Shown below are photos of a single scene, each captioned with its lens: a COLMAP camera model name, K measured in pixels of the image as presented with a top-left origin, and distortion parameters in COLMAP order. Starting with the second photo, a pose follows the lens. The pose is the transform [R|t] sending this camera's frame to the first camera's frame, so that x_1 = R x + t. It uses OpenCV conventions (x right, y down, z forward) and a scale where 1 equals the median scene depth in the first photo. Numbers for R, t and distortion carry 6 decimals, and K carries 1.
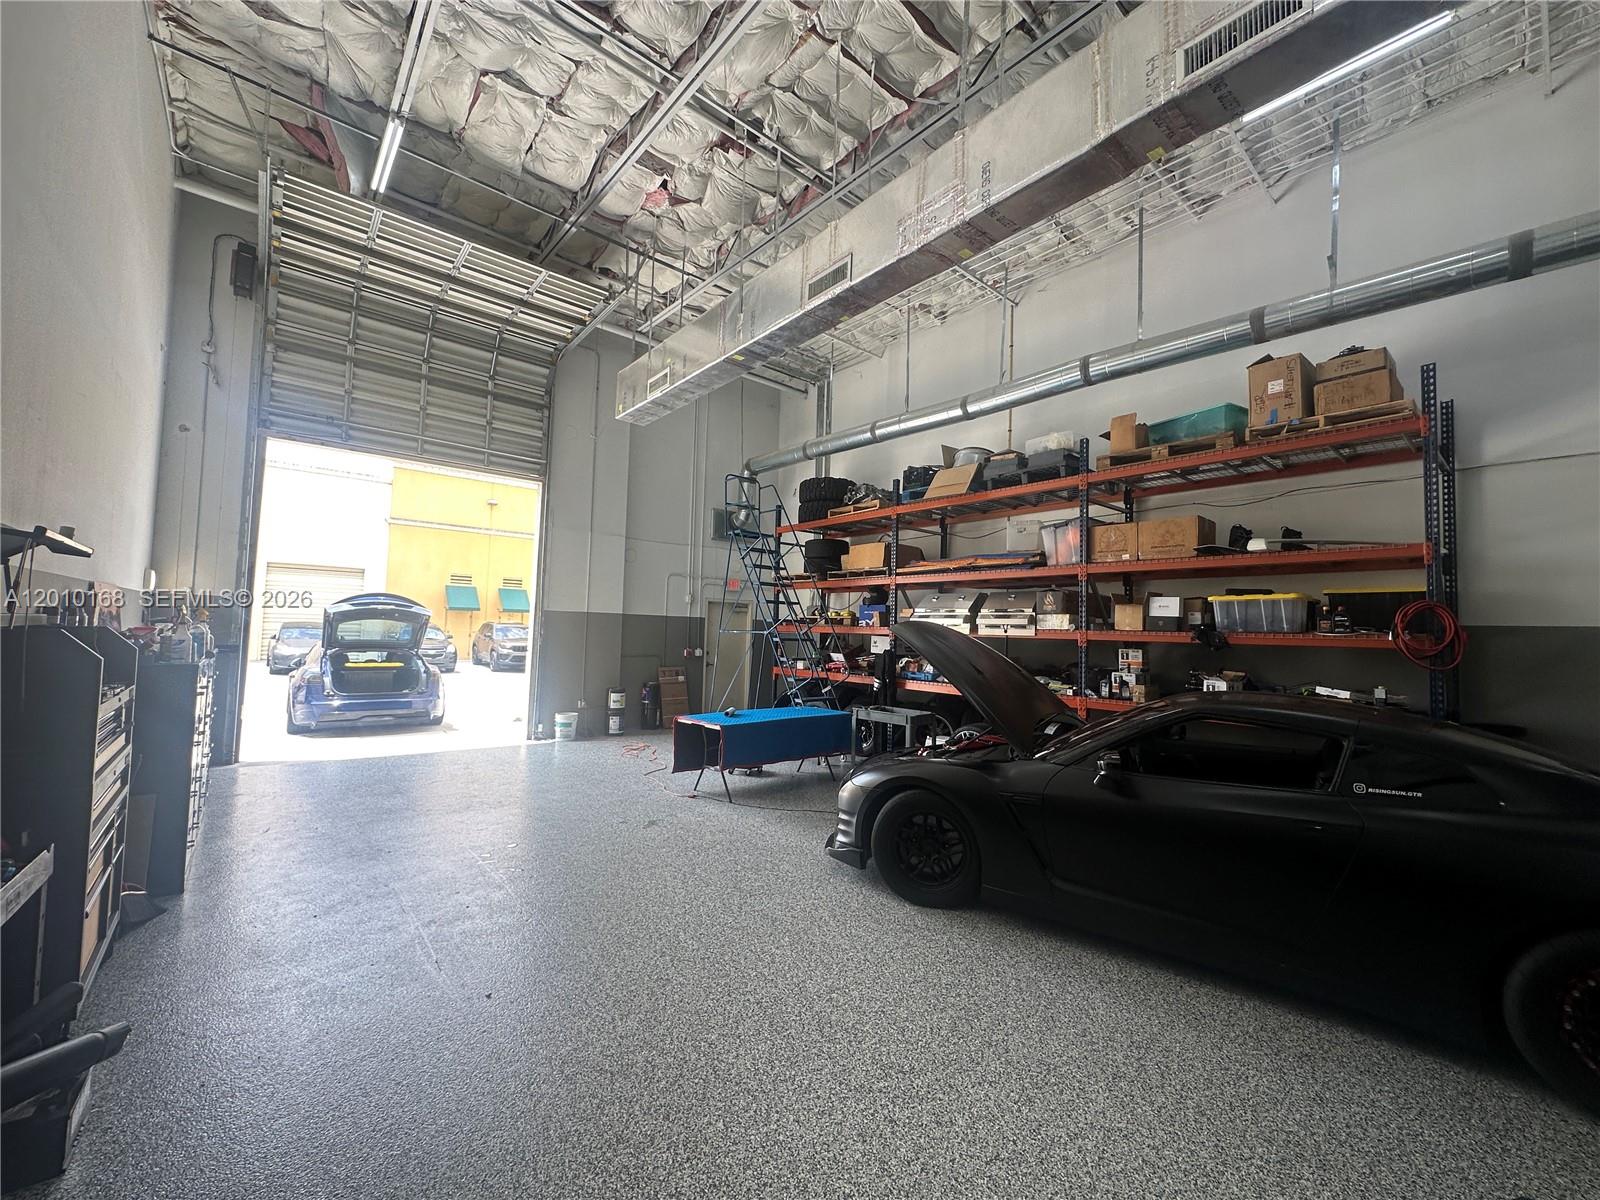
lens RADIAL K [[642.8, 0, 804.0], [0, 642.8, 599.7], [0, 0, 1]] dist [-0.008853, 0.000911]
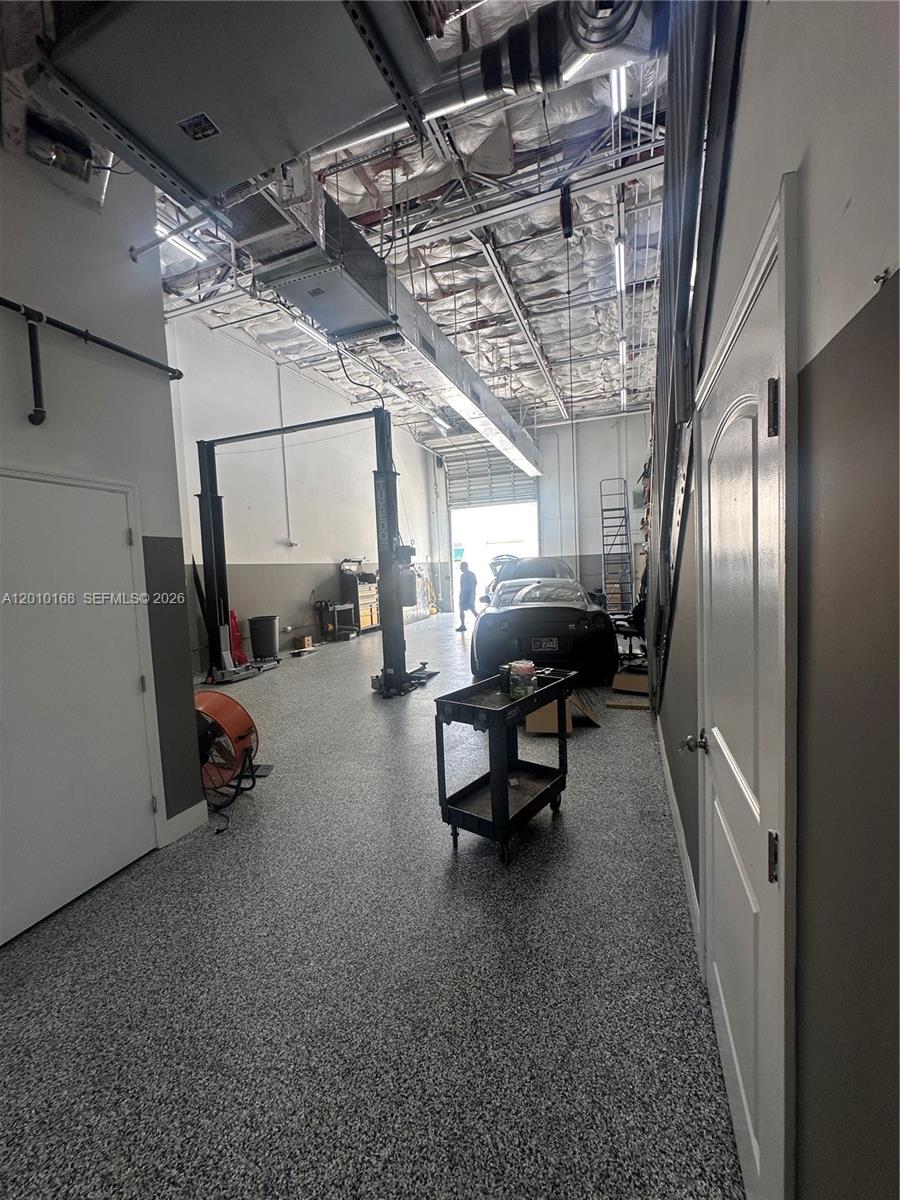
lens RADIAL K [[481.4, 0, 450.0], [0, 481.4, 600.0], [0, 0, 1]] dist [-0.004047, 0.001099]
pose [[0.486361, 0.004824, -0.873744, 1.280139], [0.103737, 0.992593, 0.063224, 0.035190], [0.867578, -0.121390, 0.482259, -0.208178]]
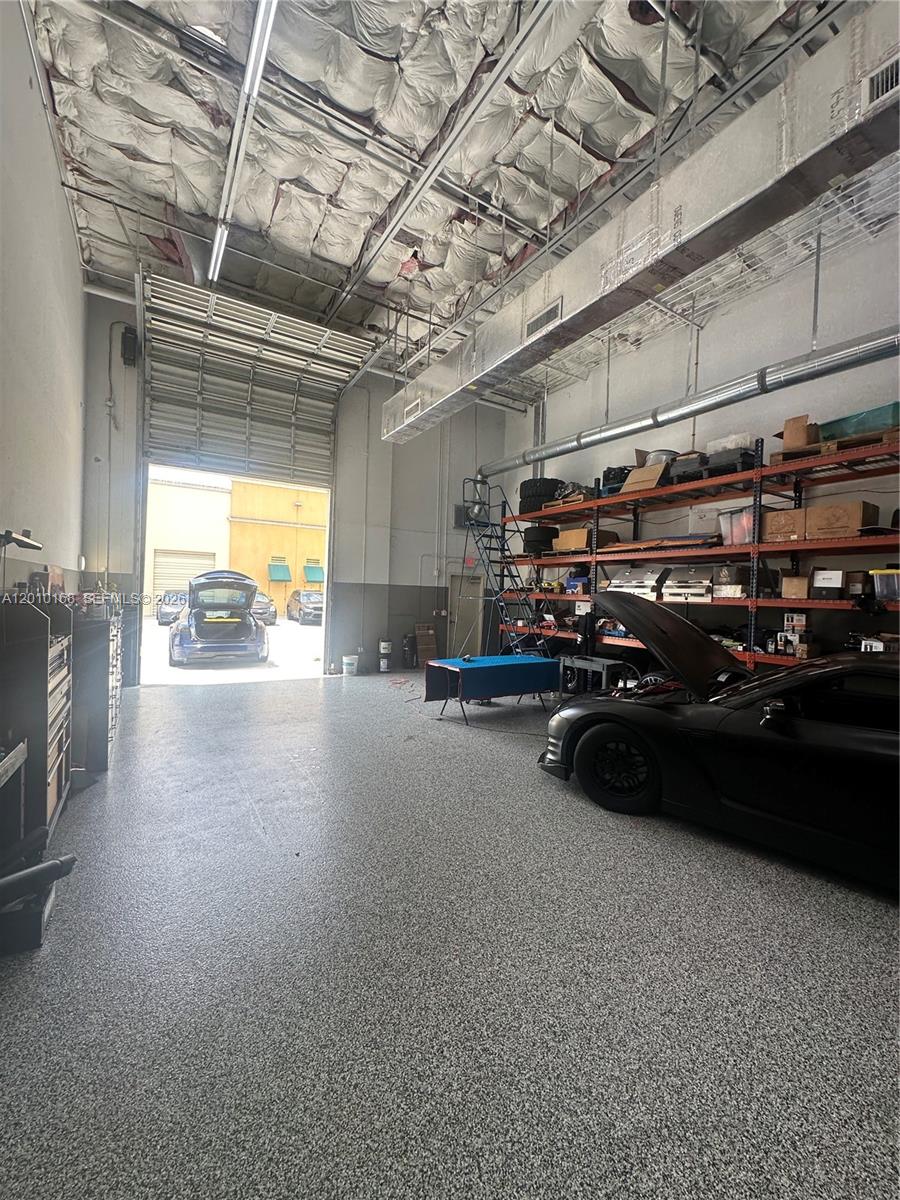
lens RADIAL K [[482.1, 0, 450.0], [0, 482.1, 600.0], [0, 0, 1]] dist [-0.008853, 0.000911]
pose [[0.988460, 0.004144, -0.151426, 0.002397], [0.004501, 0.998381, 0.056703, -0.004008], [0.151415, -0.056730, 0.986841, 0.010702]]
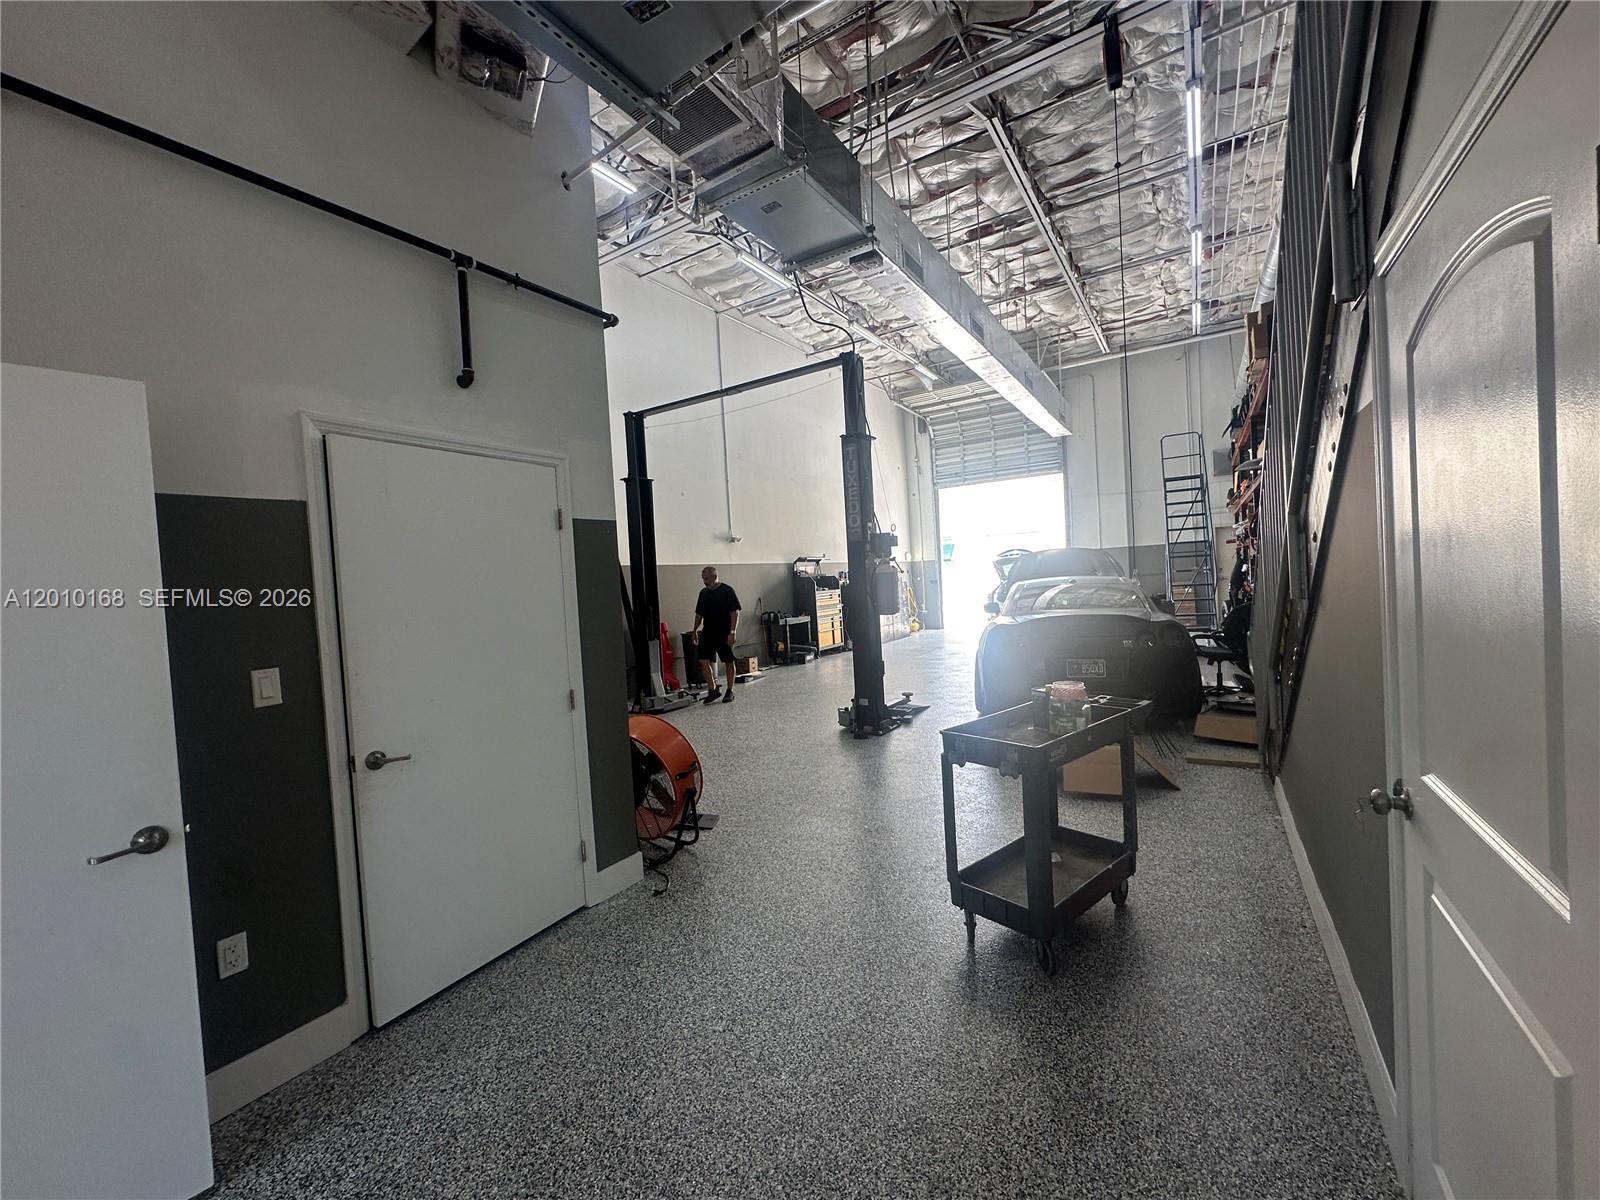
lens RADIAL K [[641.8, 0, 802.1], [0, 641.8, 598.2], [0, 0, 1]] dist [-0.004047, 0.001099]
pose [[0.298943, -0.019318, -0.954075, 1.271866], [0.115336, 0.993197, 0.016029, 0.042613], [0.947275, -0.114830, 0.299138, -0.216262]]
